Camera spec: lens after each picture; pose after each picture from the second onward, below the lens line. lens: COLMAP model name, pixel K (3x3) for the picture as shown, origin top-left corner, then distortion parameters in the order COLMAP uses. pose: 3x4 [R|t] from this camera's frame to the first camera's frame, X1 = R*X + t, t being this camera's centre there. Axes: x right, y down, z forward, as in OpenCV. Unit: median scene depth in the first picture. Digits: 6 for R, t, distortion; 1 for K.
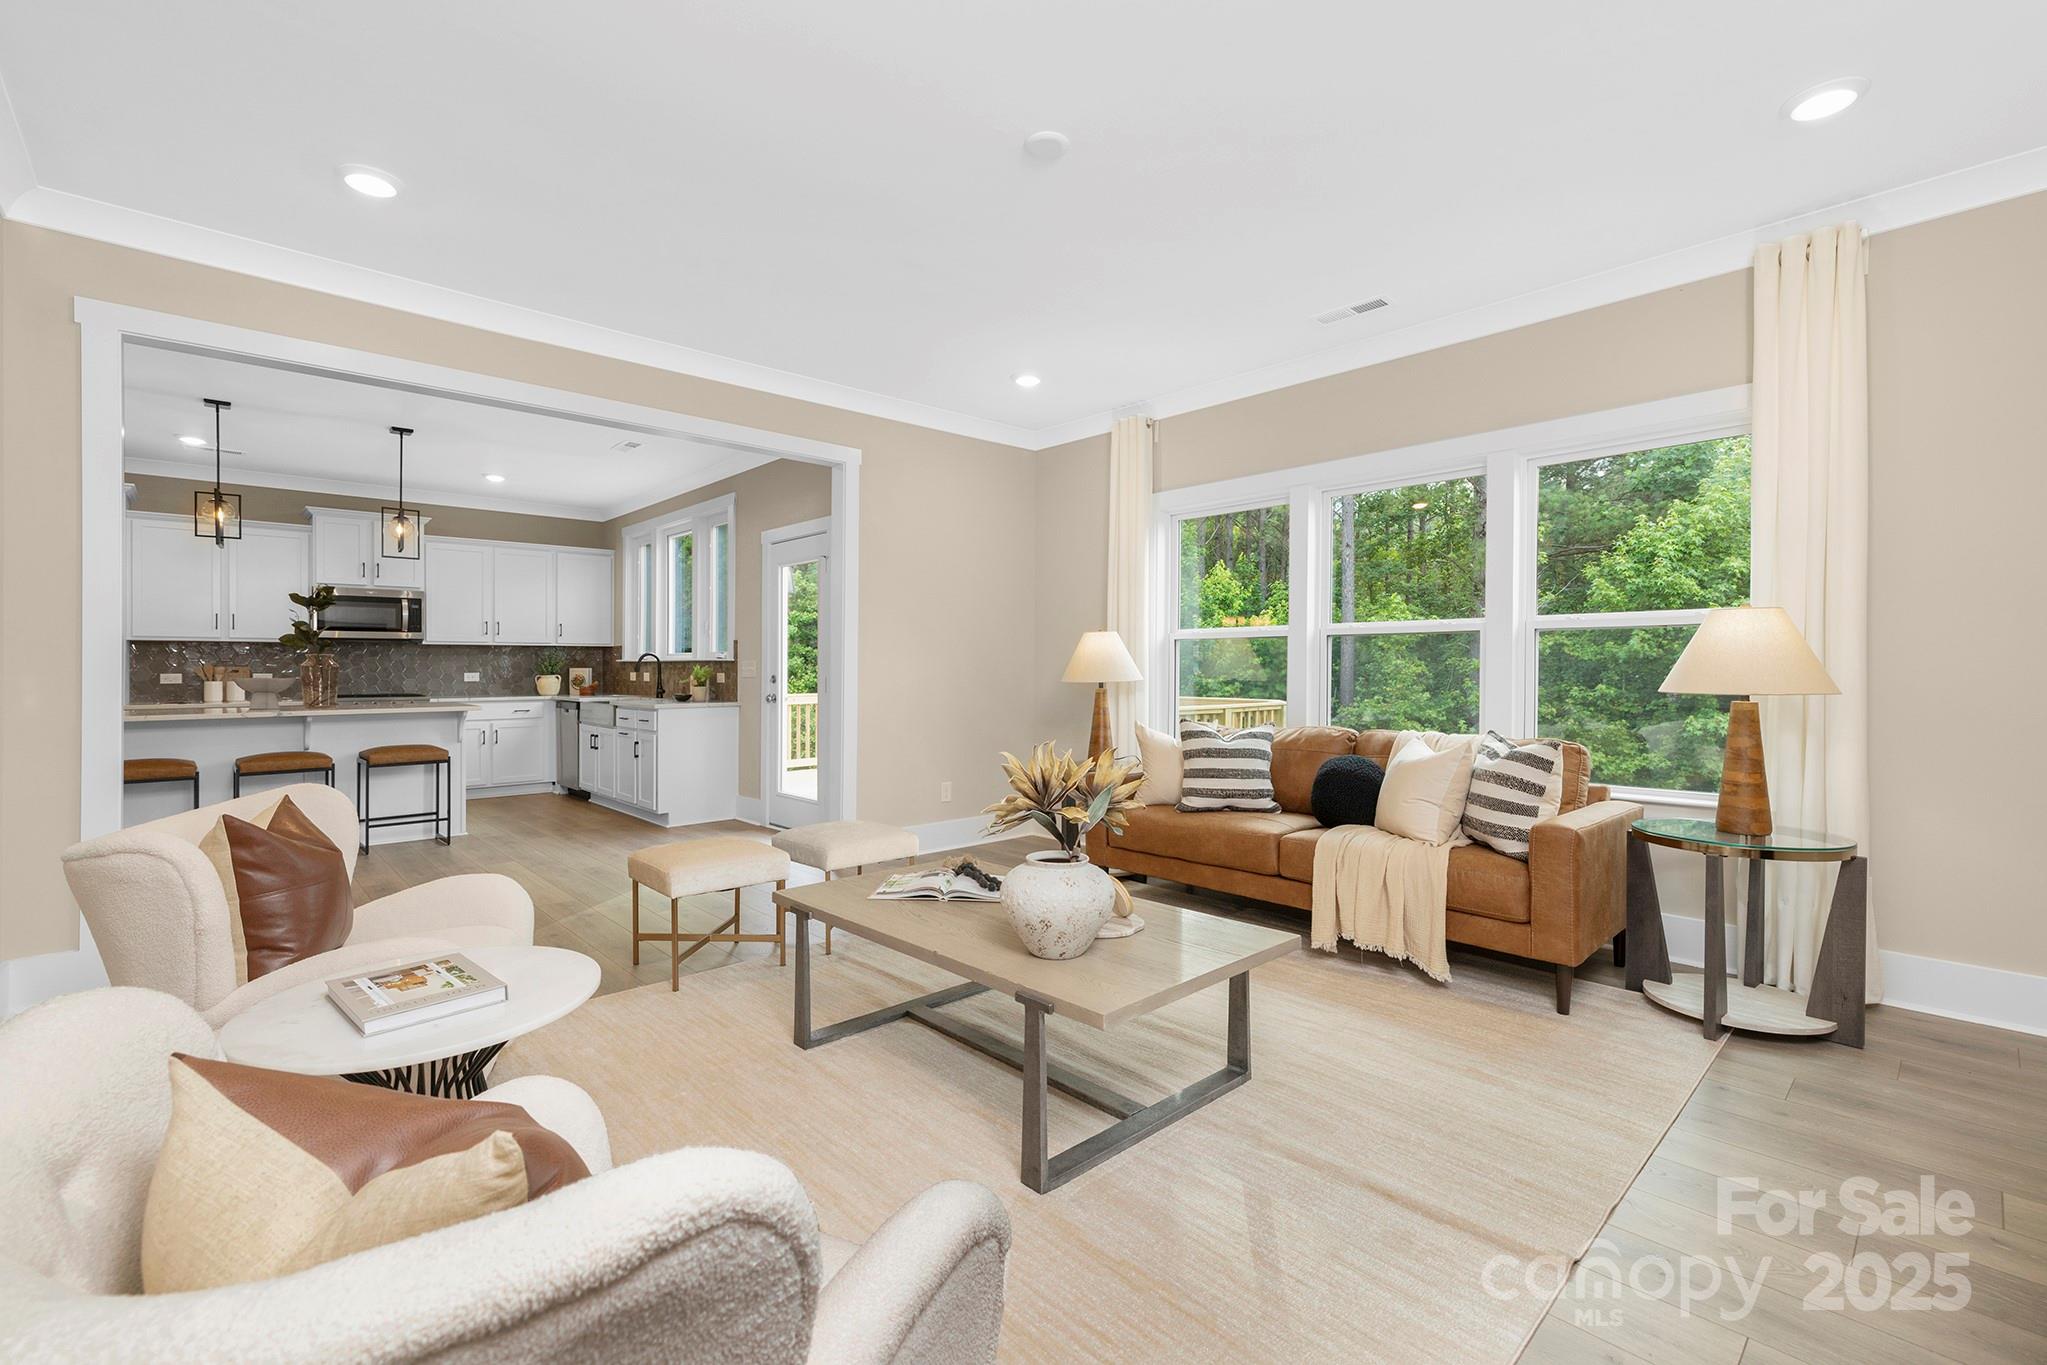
lens RADIAL K [[900.0, 0, 1015.9], [0, 900.0, 666.6], [0, 0, 1]] dist [-0.004320, 0.000250]
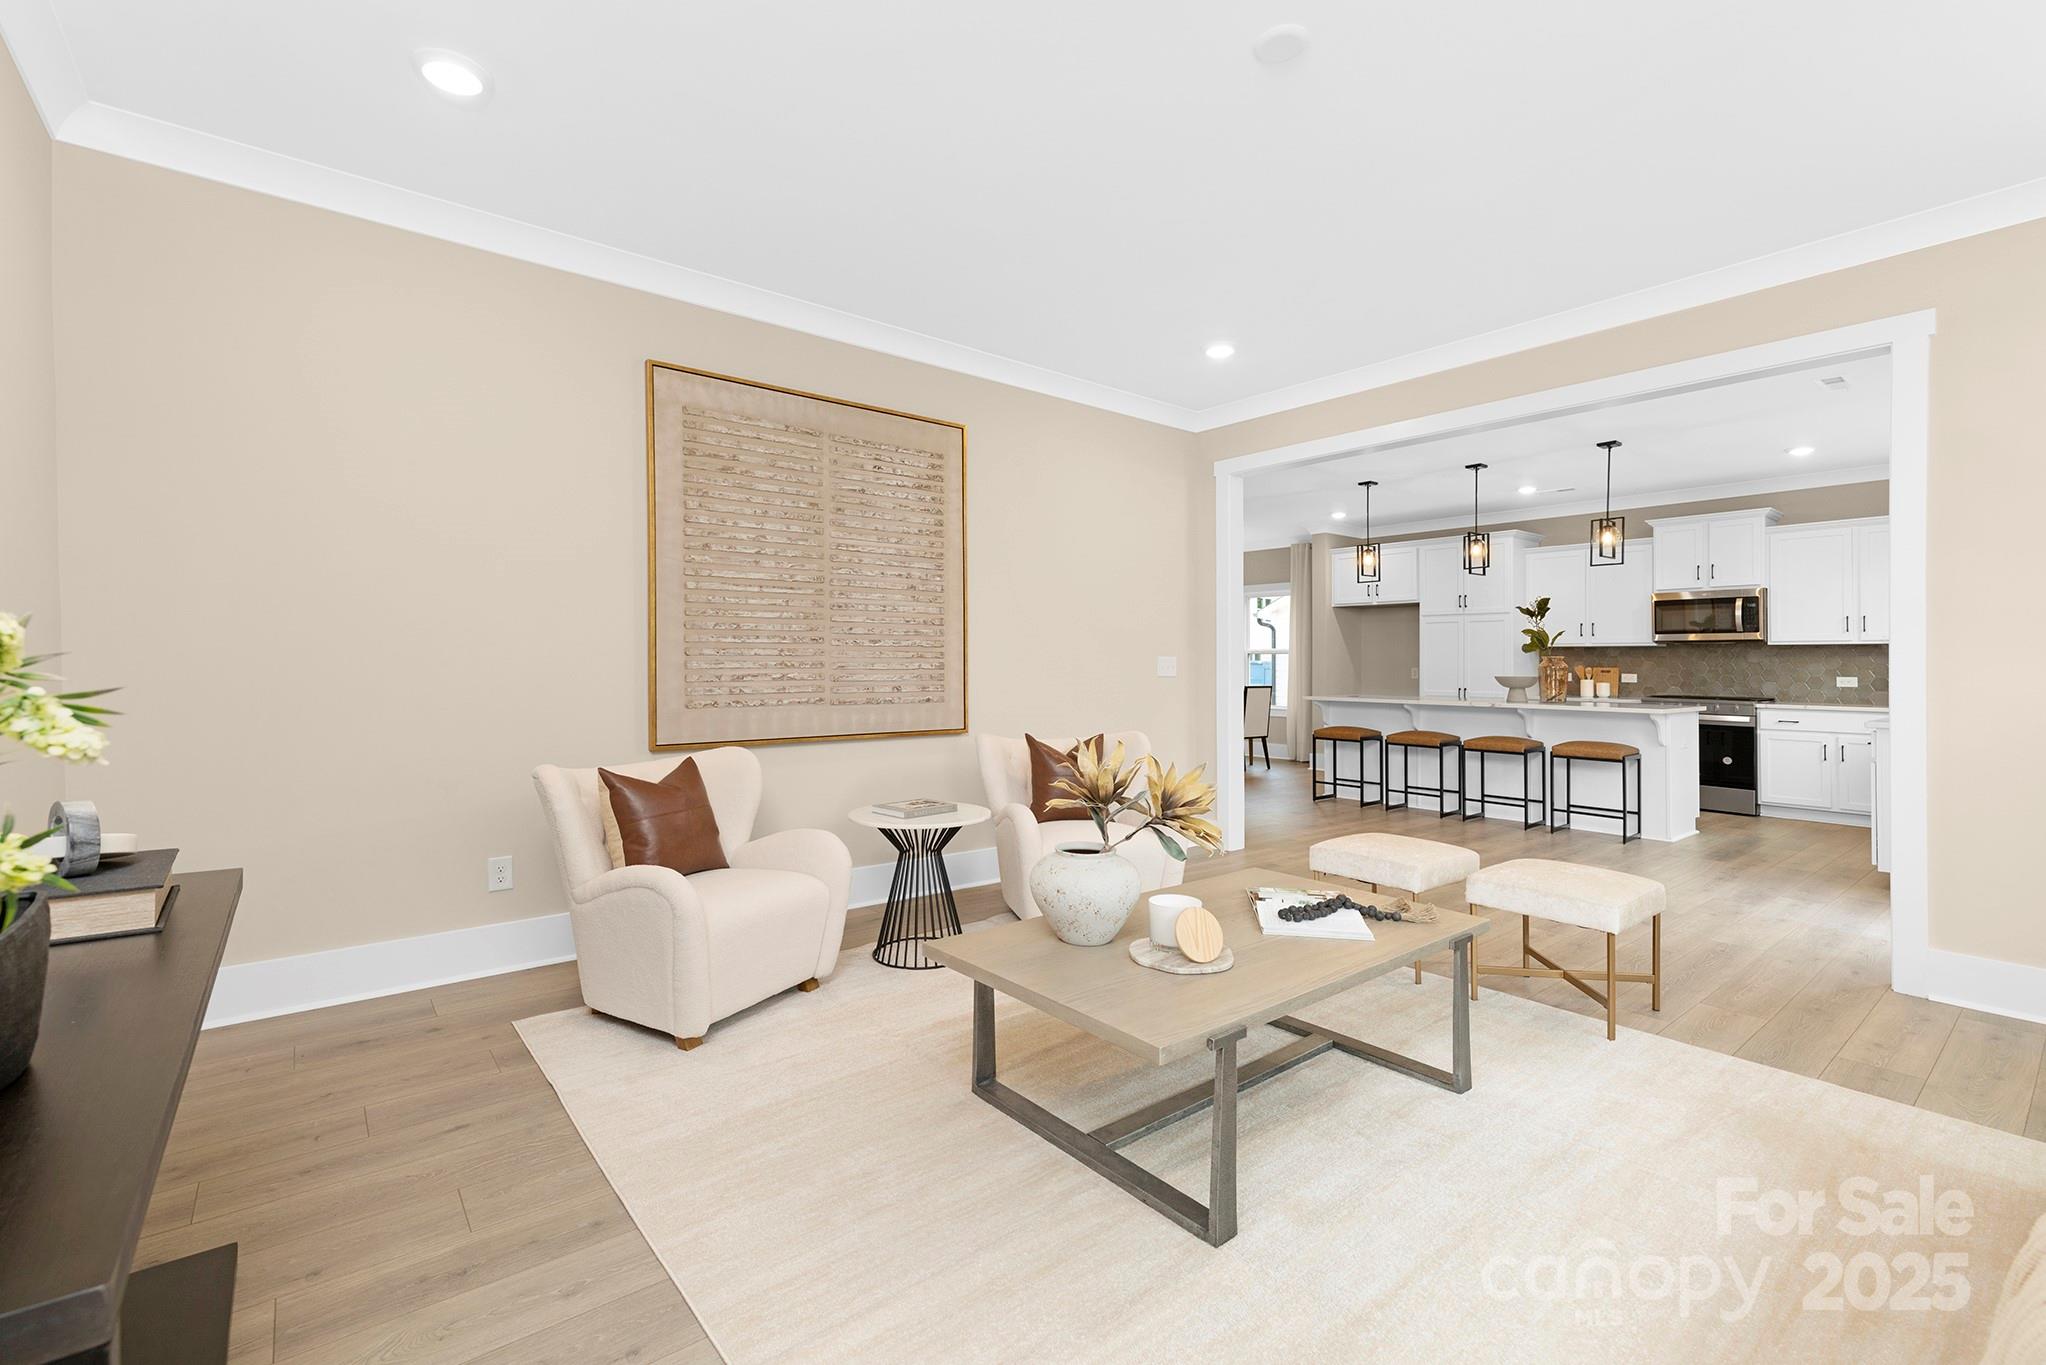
lens RADIAL K [[899.5, 0, 1021.3], [0, 899.5, 685.5], [0, 0, 1]] dist [-0.004320, 0.000250]
pose [[-0.059629, 0.025199, -0.997902, 0.333703], [-0.007251, 0.999644, 0.025676, -0.001210], [0.998194, 0.008767, -0.059425, 0.303442]]
